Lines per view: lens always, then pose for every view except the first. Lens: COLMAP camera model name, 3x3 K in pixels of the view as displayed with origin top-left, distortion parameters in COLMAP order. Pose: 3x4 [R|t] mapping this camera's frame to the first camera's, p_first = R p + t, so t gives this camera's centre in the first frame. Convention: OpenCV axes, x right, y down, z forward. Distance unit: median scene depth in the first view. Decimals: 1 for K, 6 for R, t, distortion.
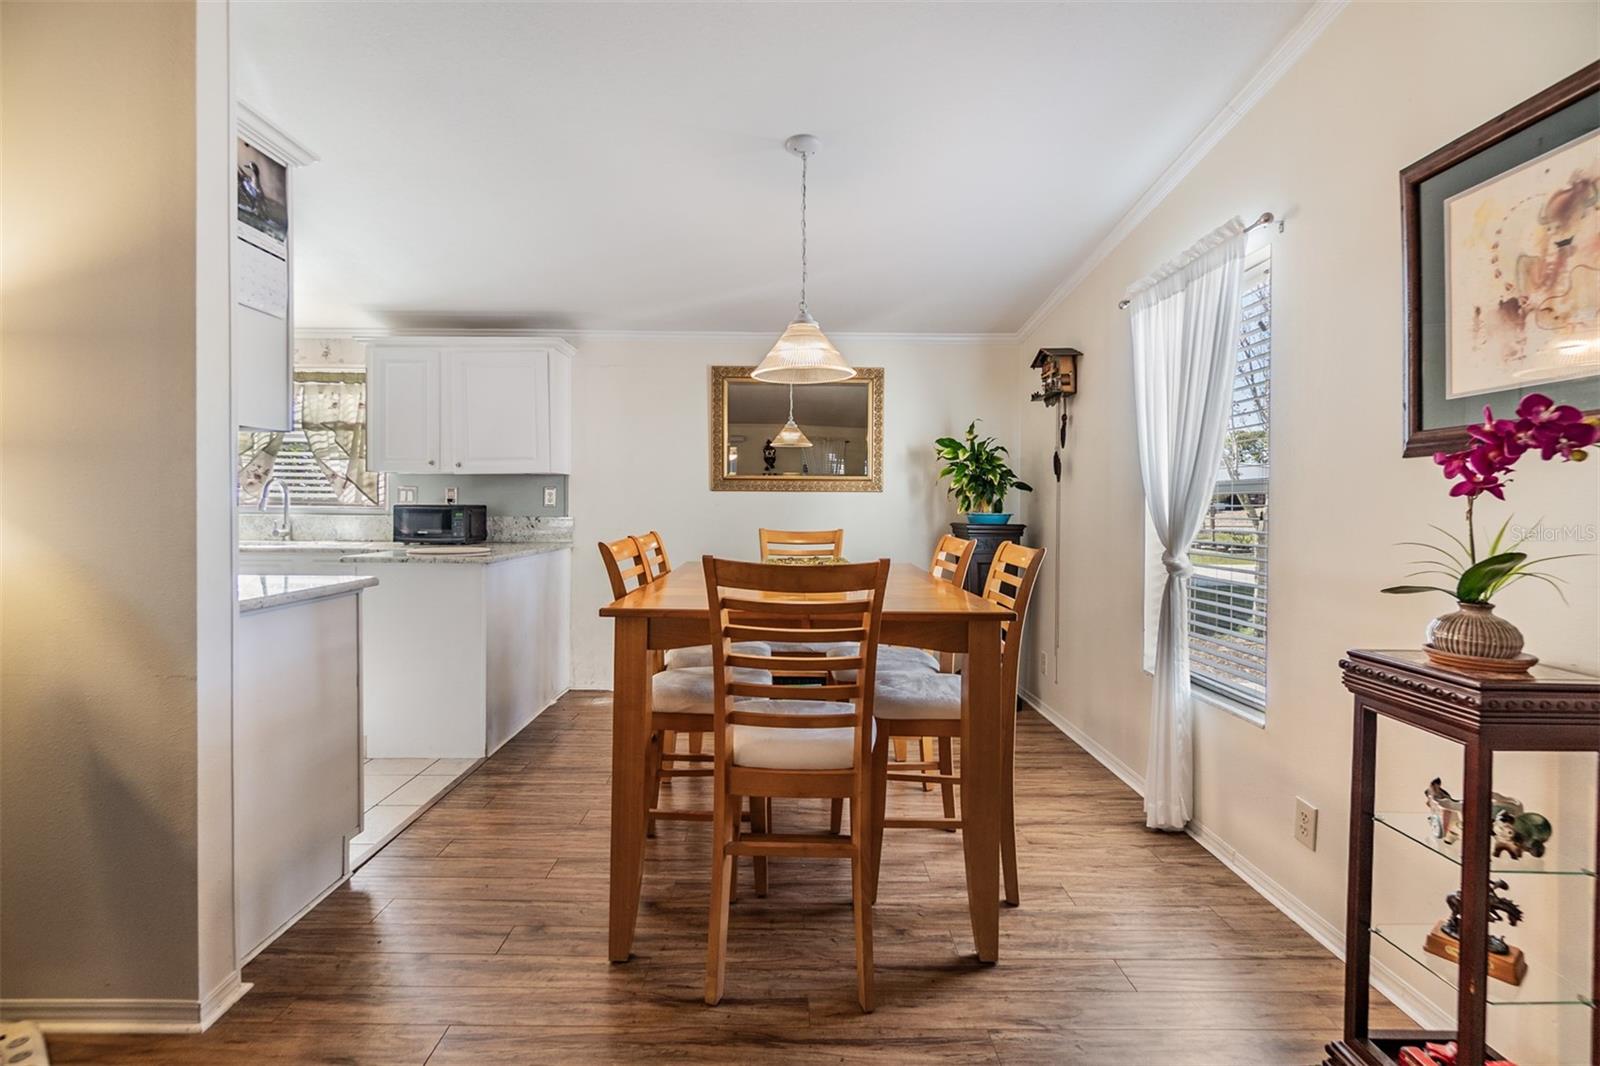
lens RADIAL K [[697.2, 0, 803.7], [0, 697.2, 502.5], [0, 0, 1]] dist [-0.008441, 0.000998]
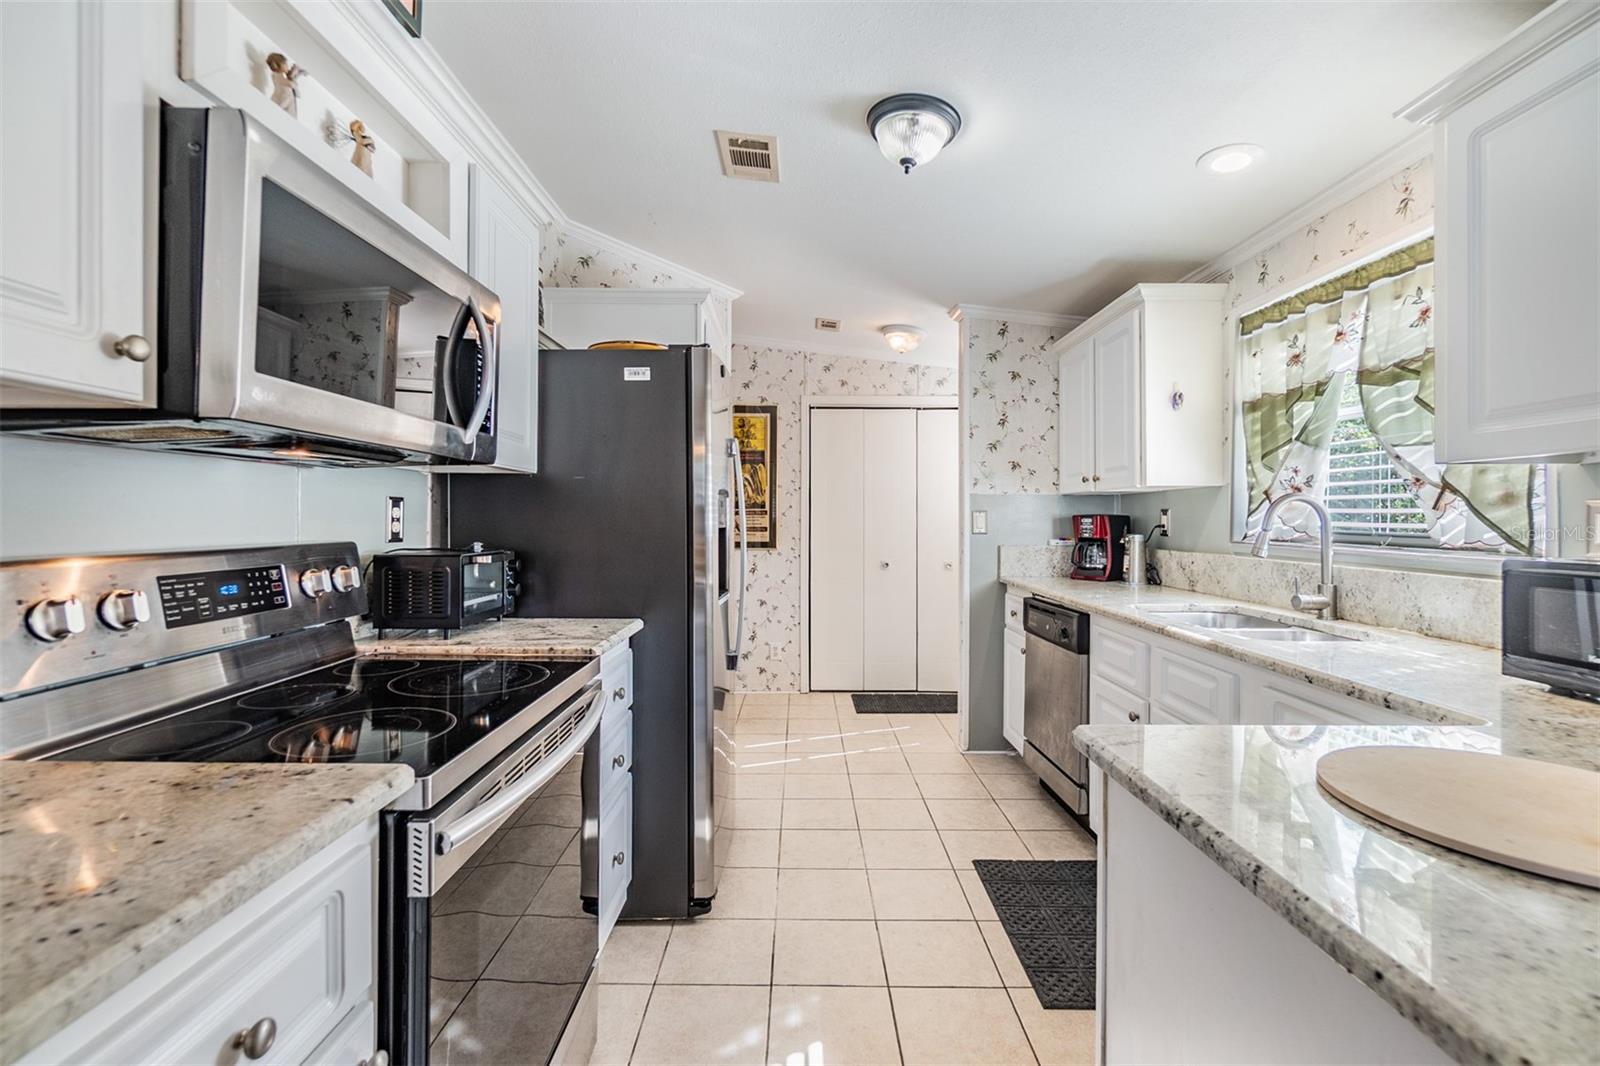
lens RADIAL K [[697.2, 0, 801.0], [0, 697.2, 528.1], [0, 0, 1]] dist [-0.008441, 0.000998]
pose [[-0.005403, 0.011773, -0.999916, -0.248618], [0.003768, 0.999924, 0.011753, -0.016083], [0.999978, -0.003704, -0.005447, 0.623837]]
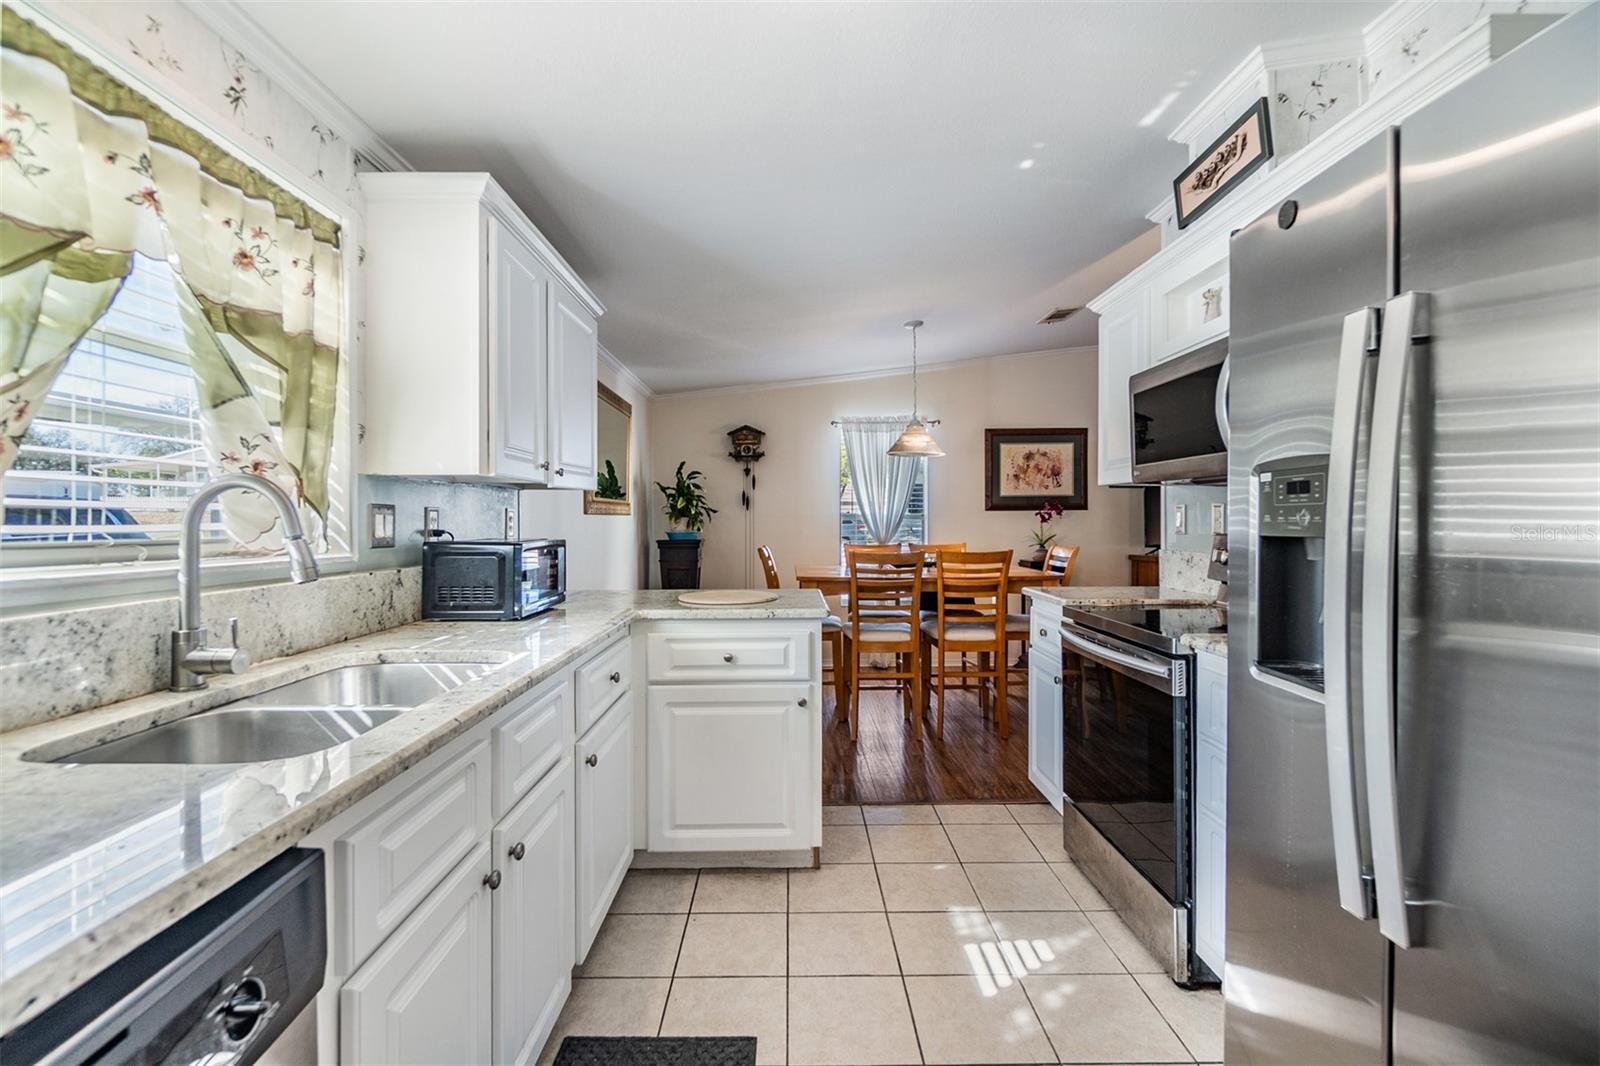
lens RADIAL K [[697.2, 0, 799.0], [0, 697.2, 524.1], [0, 0, 1]] dist [-0.008441, 0.000998]
pose [[0.002240, -0.009751, 0.999950, -1.021110], [0.006400, 0.999932, 0.009736, -0.013899], [-0.999977, 0.006378, 0.002302, 0.738173]]
